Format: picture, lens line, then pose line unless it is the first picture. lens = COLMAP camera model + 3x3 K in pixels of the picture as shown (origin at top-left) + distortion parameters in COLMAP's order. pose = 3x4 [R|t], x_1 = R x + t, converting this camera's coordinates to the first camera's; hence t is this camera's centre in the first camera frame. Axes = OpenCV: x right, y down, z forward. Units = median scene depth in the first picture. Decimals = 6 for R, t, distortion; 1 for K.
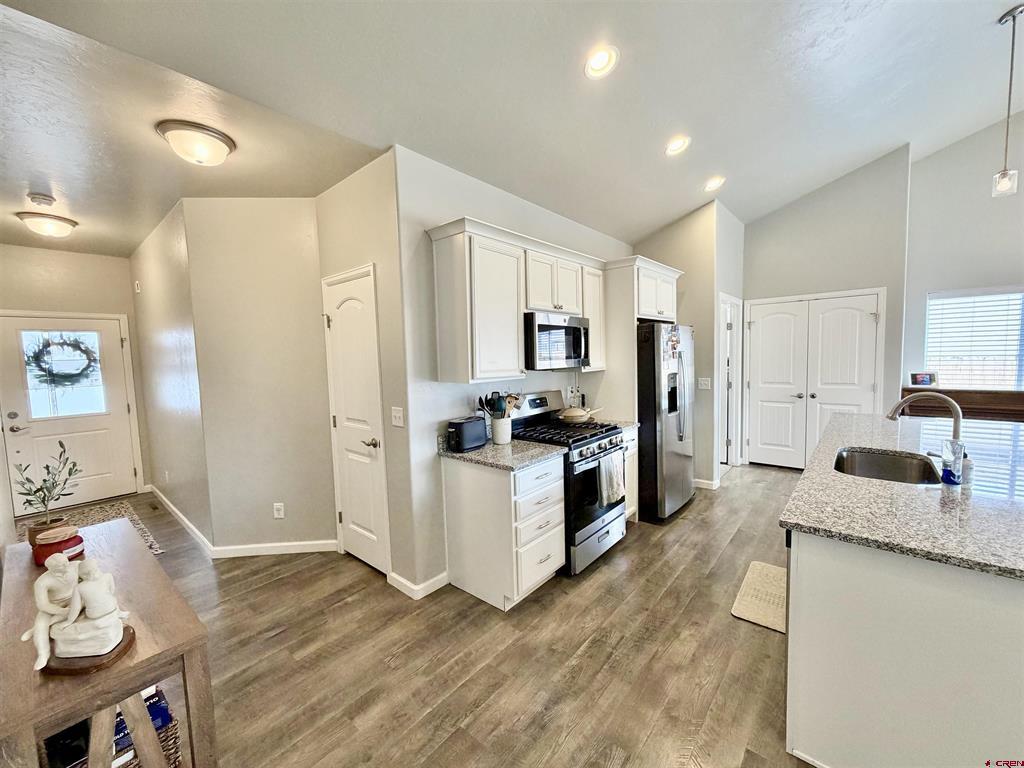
lens RADIAL K [[407.0, 0, 517.8], [0, 407.0, 384.5], [0, 0, 1]] dist [0.000442, -0.000088]
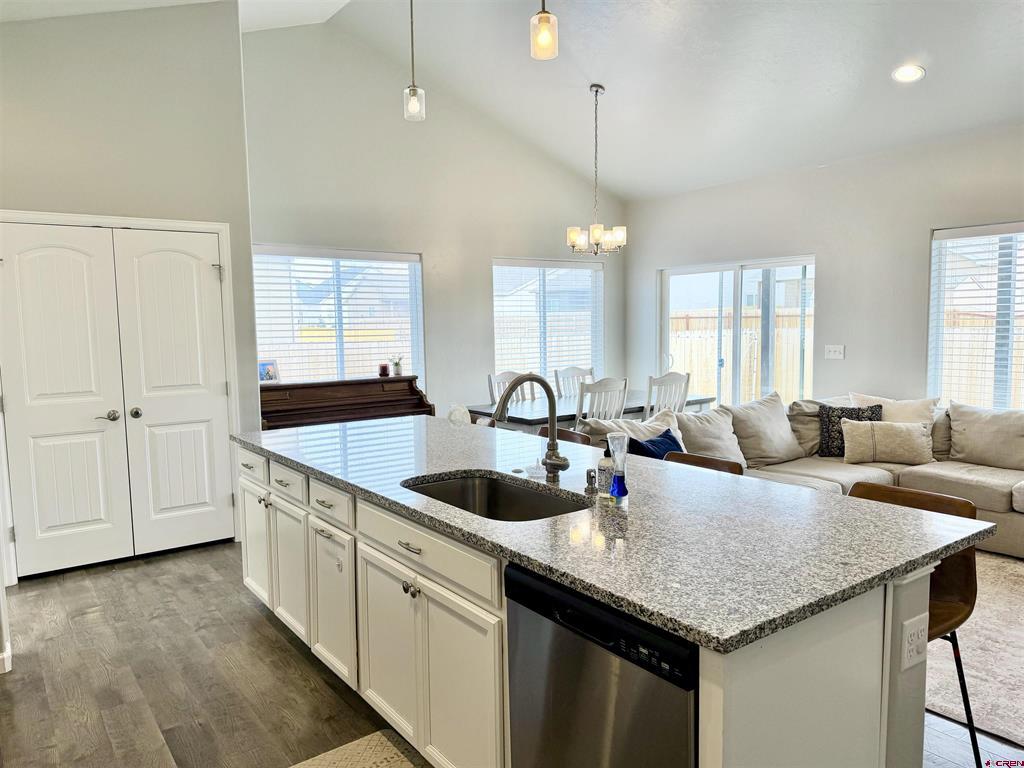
lens RADIAL K [[713.6, 0, 514.9], [0, 713.6, 392.4], [0, 0, 1]] dist [0.077888, -0.092061]
pose [[0.226868, -0.070727, 0.971354, -0.101462], [0.084831, 0.995004, 0.052637, -0.009654], [-0.970224, 0.070459, 0.231735, 0.488964]]
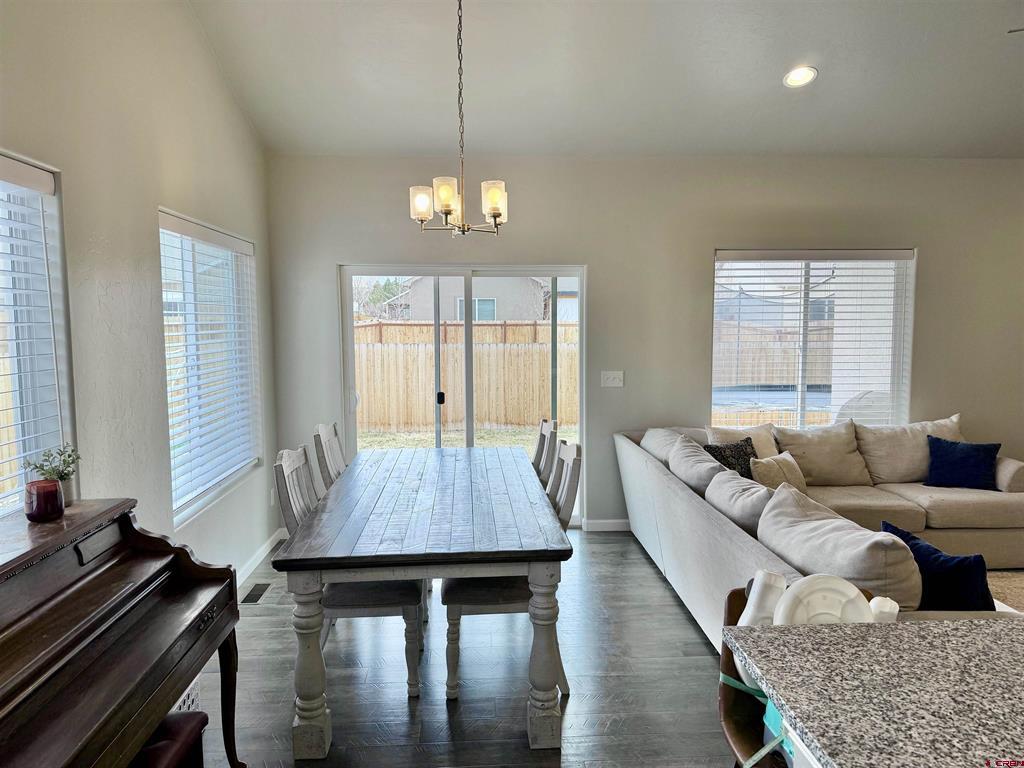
lens RADIAL K [[713.6, 0, 512.2], [0, 713.6, 388.5], [0, 0, 1]] dist [0.077888, -0.092061]
pose [[-0.687668, -0.035669, 0.725149, 0.971556], [0.079752, 0.989037, 0.124280, -0.150672], [-0.721632, 0.143295, -0.677284, 1.432271]]
